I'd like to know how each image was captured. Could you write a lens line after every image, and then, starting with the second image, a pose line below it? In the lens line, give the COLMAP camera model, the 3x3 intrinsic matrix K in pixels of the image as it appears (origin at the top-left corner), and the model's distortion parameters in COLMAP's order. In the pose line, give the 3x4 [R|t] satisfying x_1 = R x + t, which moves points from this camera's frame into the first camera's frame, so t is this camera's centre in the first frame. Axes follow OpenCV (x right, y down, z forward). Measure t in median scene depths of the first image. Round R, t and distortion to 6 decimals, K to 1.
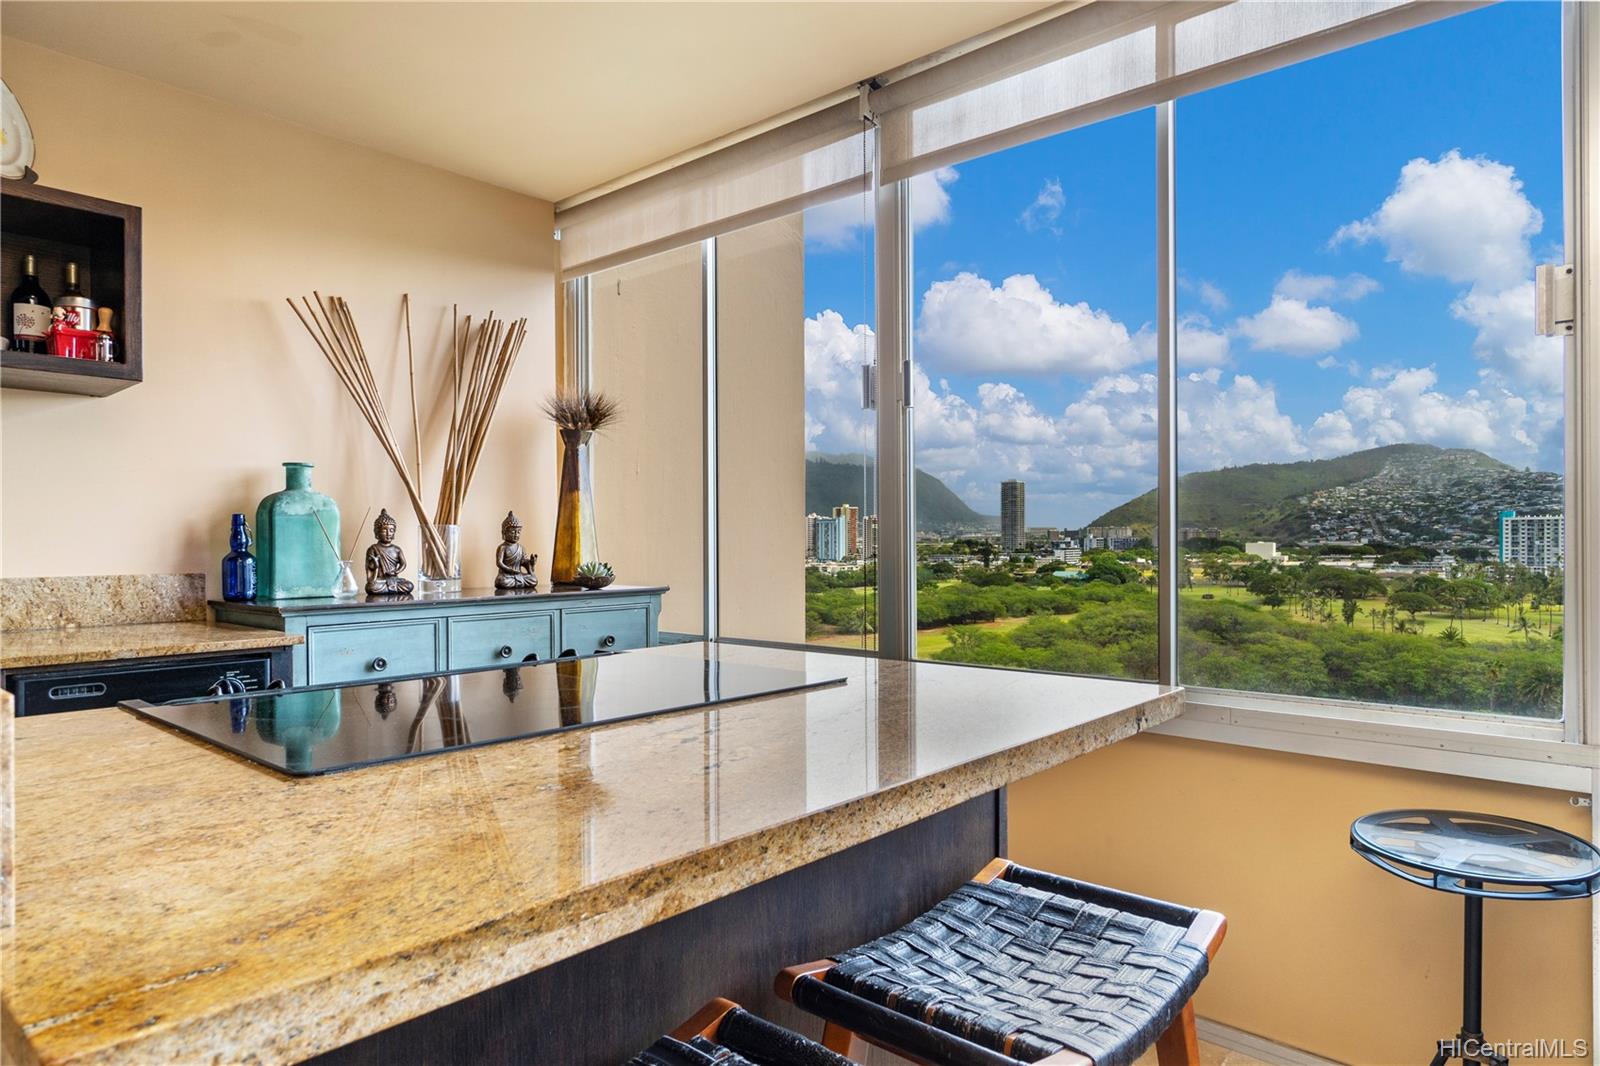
lens RADIAL K [[954.9, 0, 798.2], [0, 954.9, 552.9], [0, 0, 1]] dist [-0.009533, 0.000352]
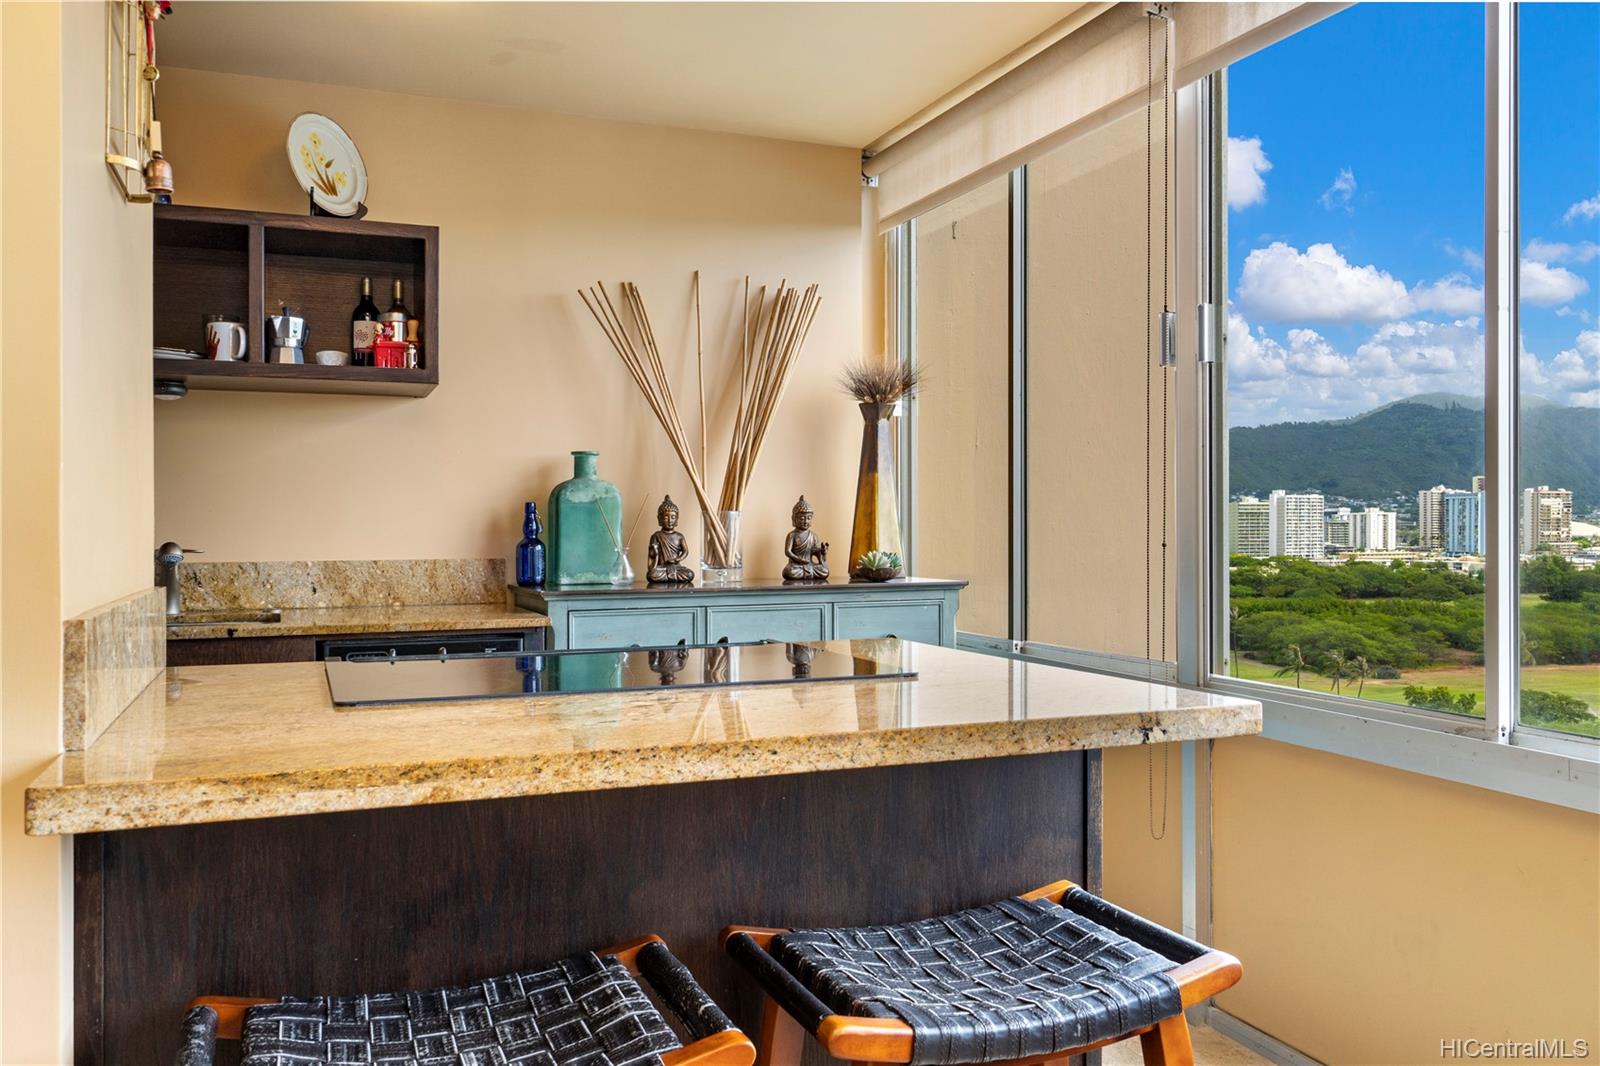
lens RADIAL K [[1259.3, 0, 800.0], [0, 1259.3, 533.0], [0, 0, 1]] dist [0.001352, -0.006449]
pose [[0.894600, 0.002009, -0.446863, 0.298869], [-0.004997, 0.999972, -0.005509, -0.001041], [0.446840, 0.007162, 0.894585, -0.106739]]
